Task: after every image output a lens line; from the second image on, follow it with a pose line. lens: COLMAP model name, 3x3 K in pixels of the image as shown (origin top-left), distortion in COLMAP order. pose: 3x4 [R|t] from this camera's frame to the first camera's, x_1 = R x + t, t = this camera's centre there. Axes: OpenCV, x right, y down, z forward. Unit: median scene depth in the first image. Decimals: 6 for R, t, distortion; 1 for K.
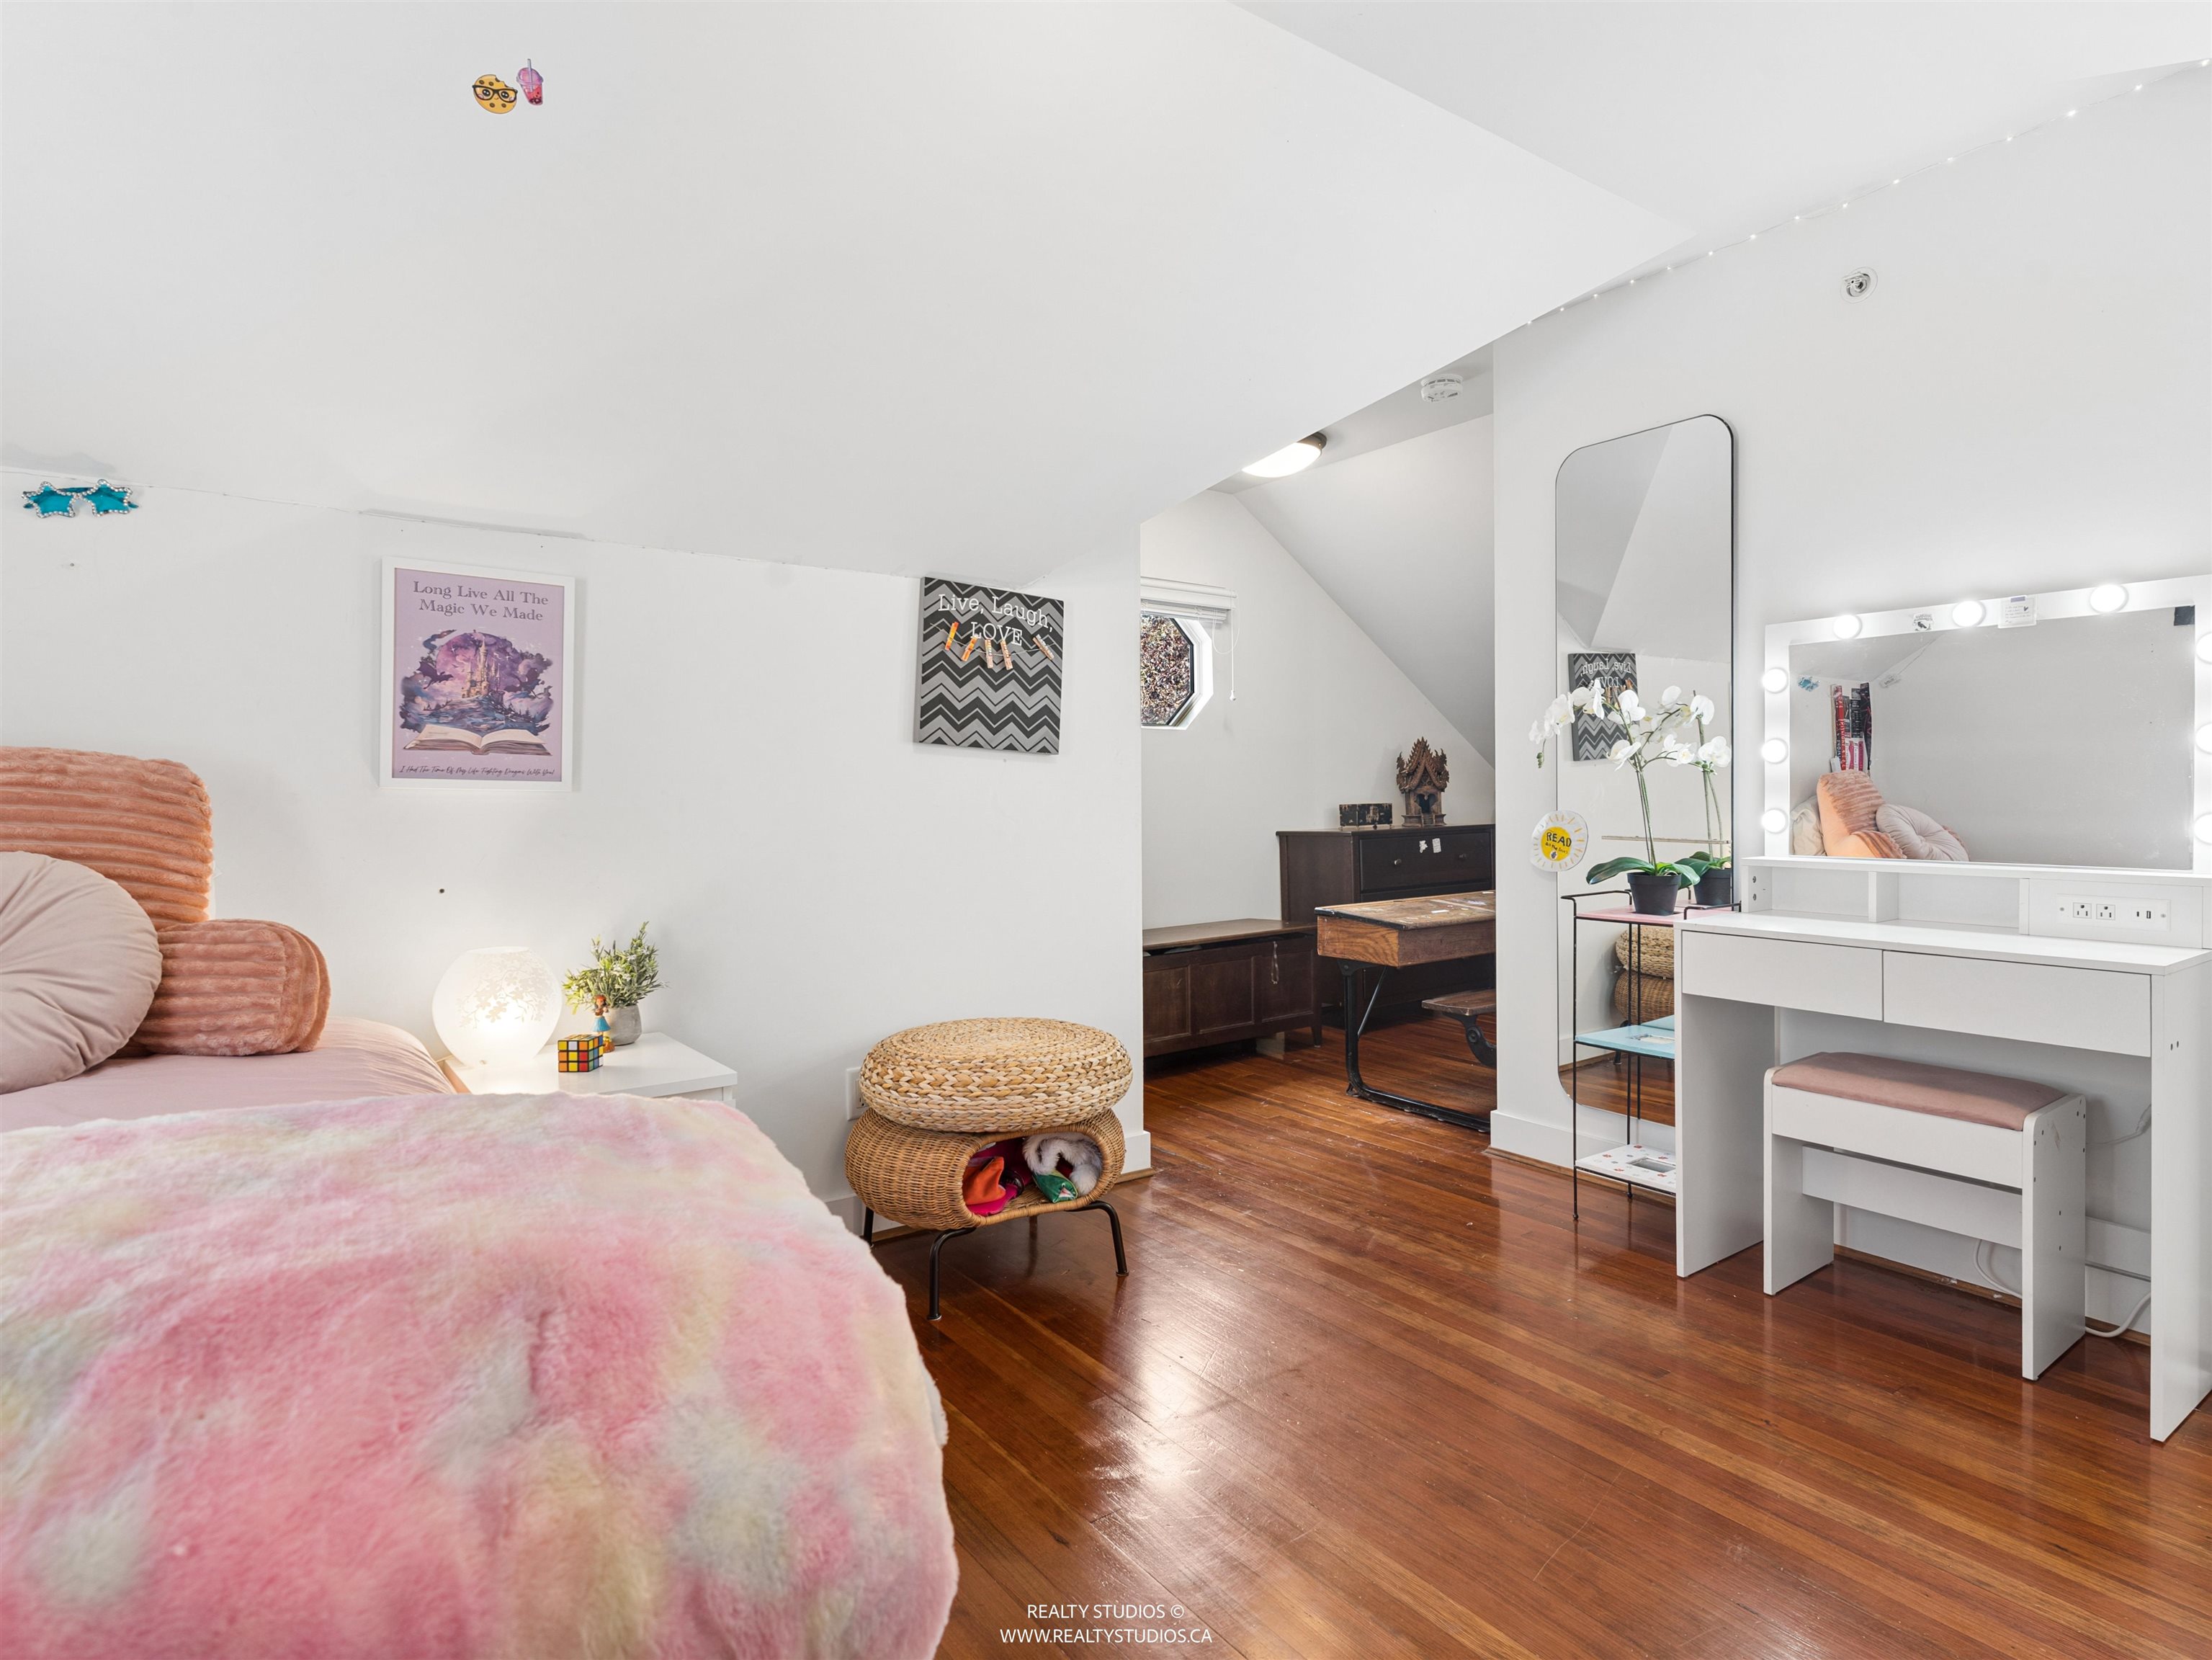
lens RADIAL K [[1210.4, 0, 1102.6], [0, 1210.4, 807.3], [0, 0, 1]] dist [0.001565, -0.000190]
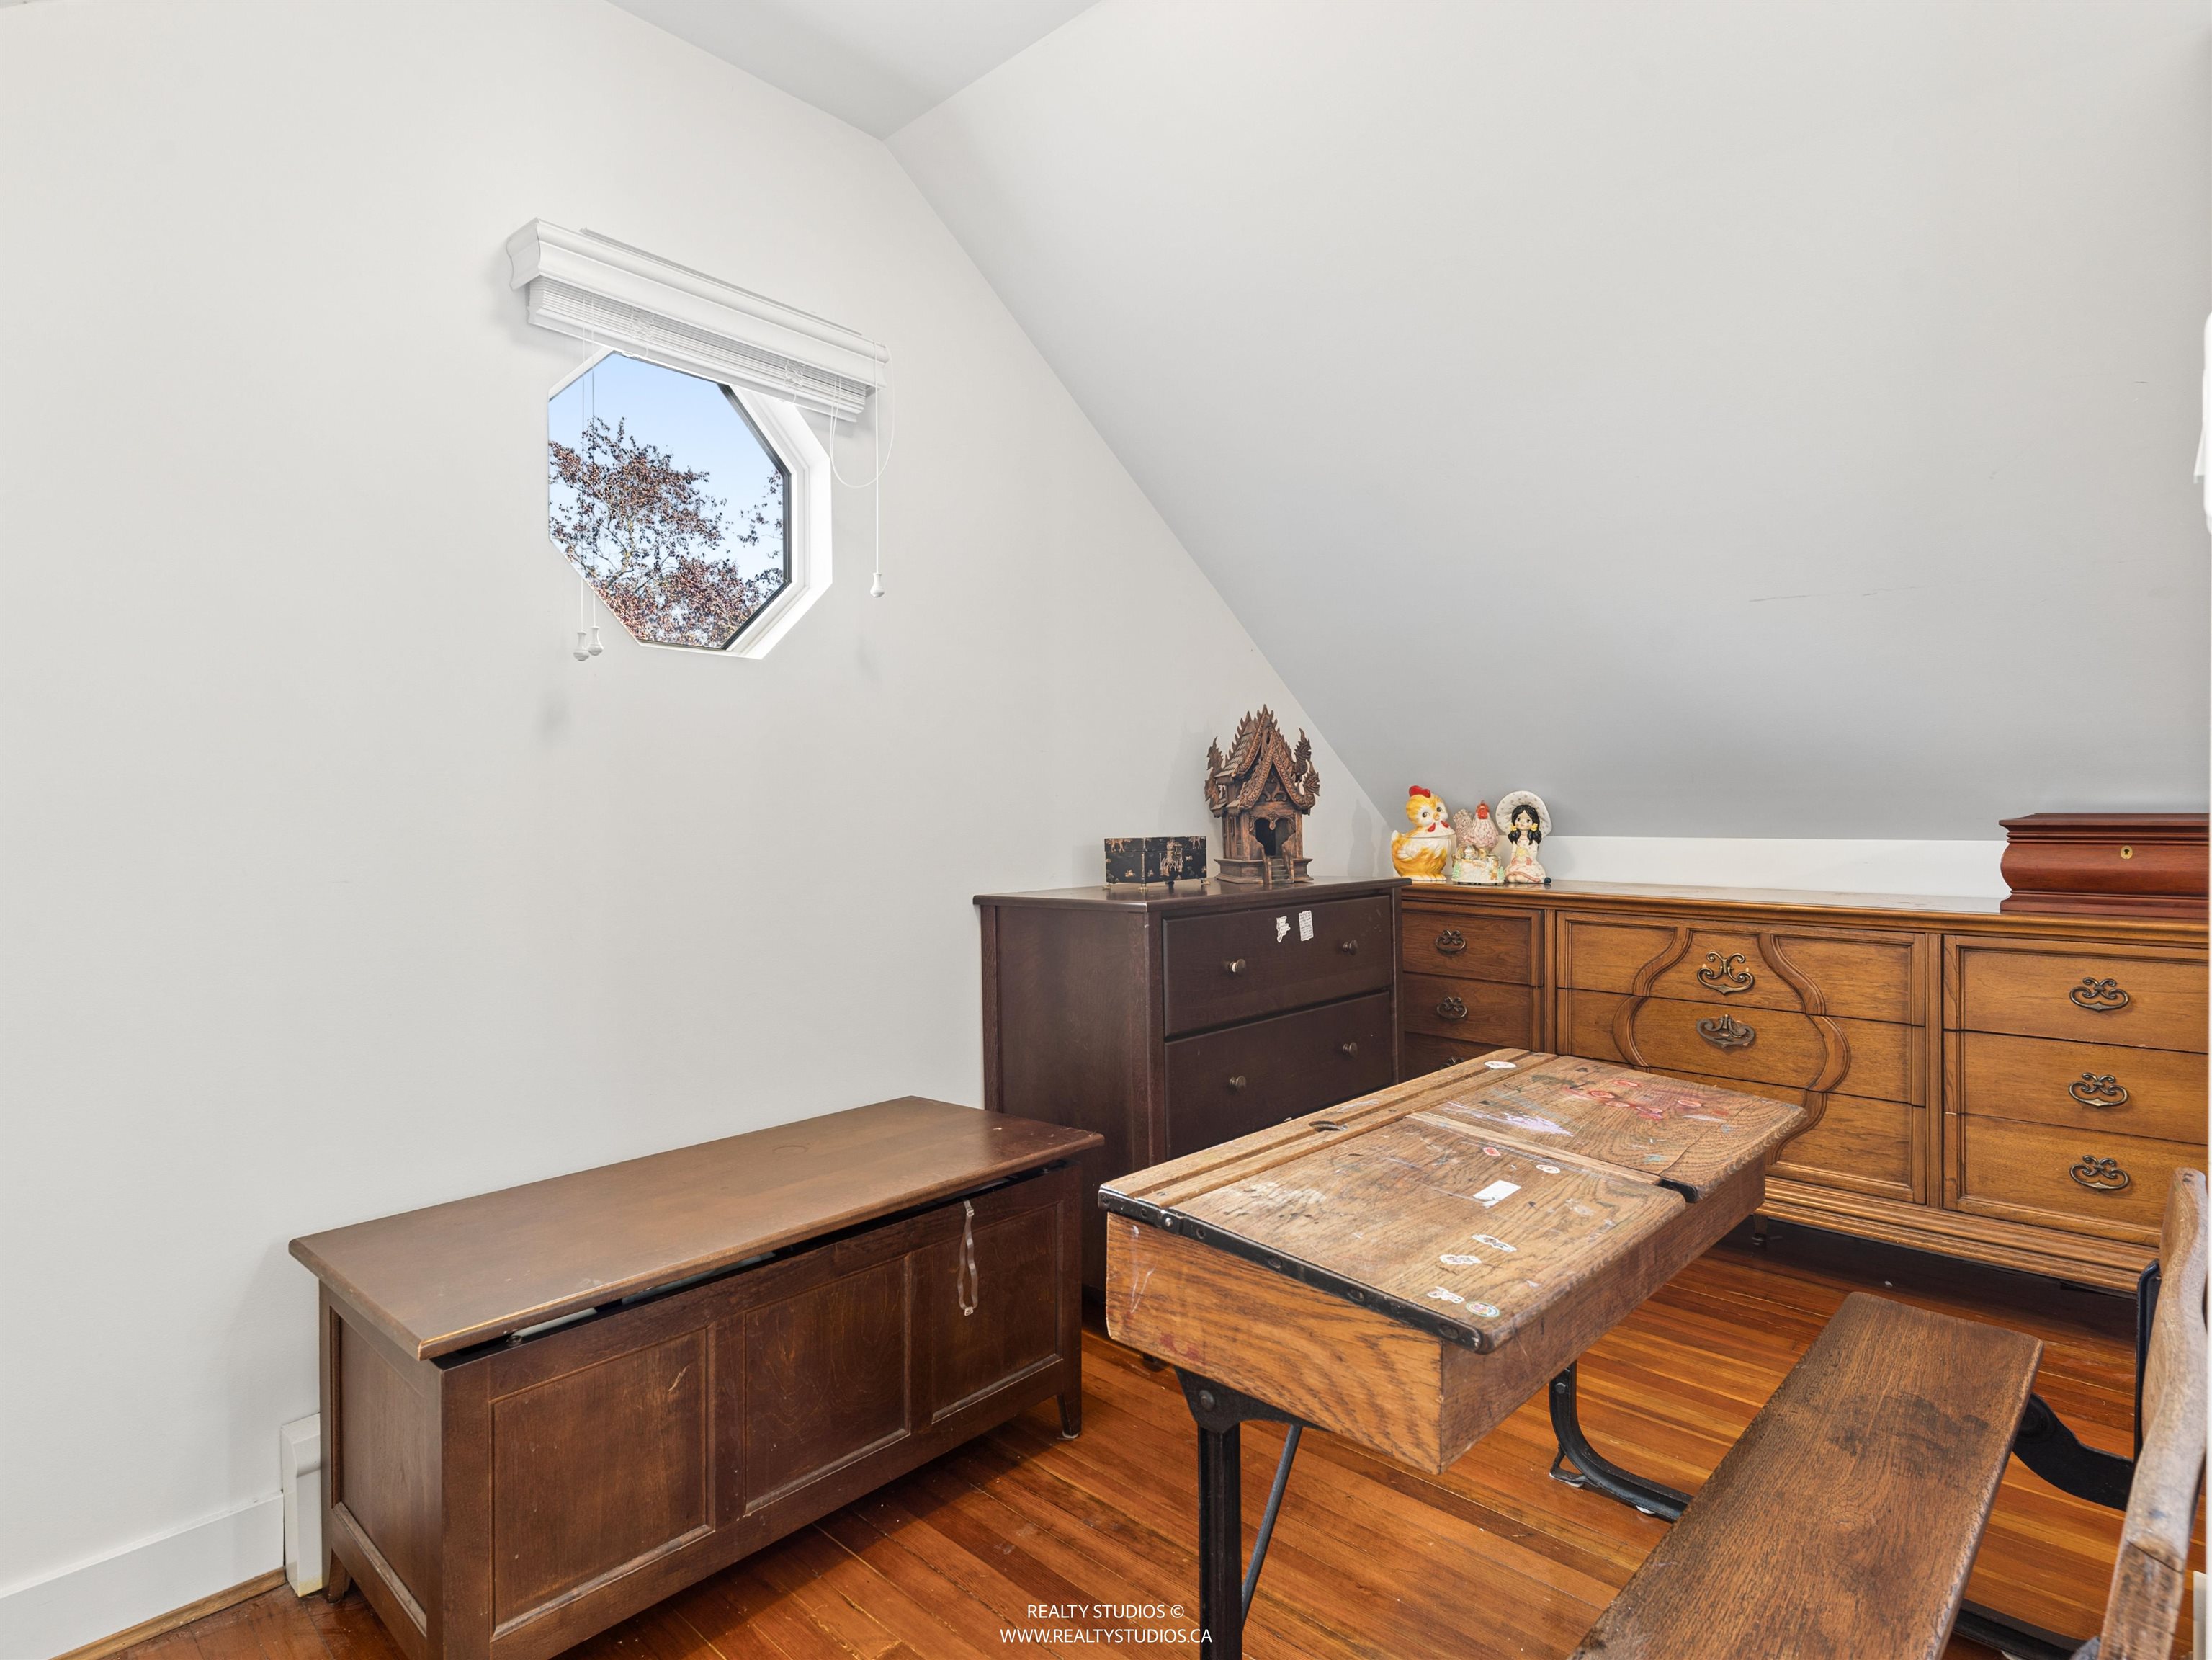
lens RADIAL K [[1210.4, 0, 1102.6], [0, 1210.4, 807.3], [0, 0, 1]] dist [0.001565, -0.000190]
pose [[0.968976, 0.010784, 0.246921, 0.076982], [-0.005377, 0.999731, -0.022560, -0.004017], [-0.247098, 0.020533, 0.968773, 0.540672]]
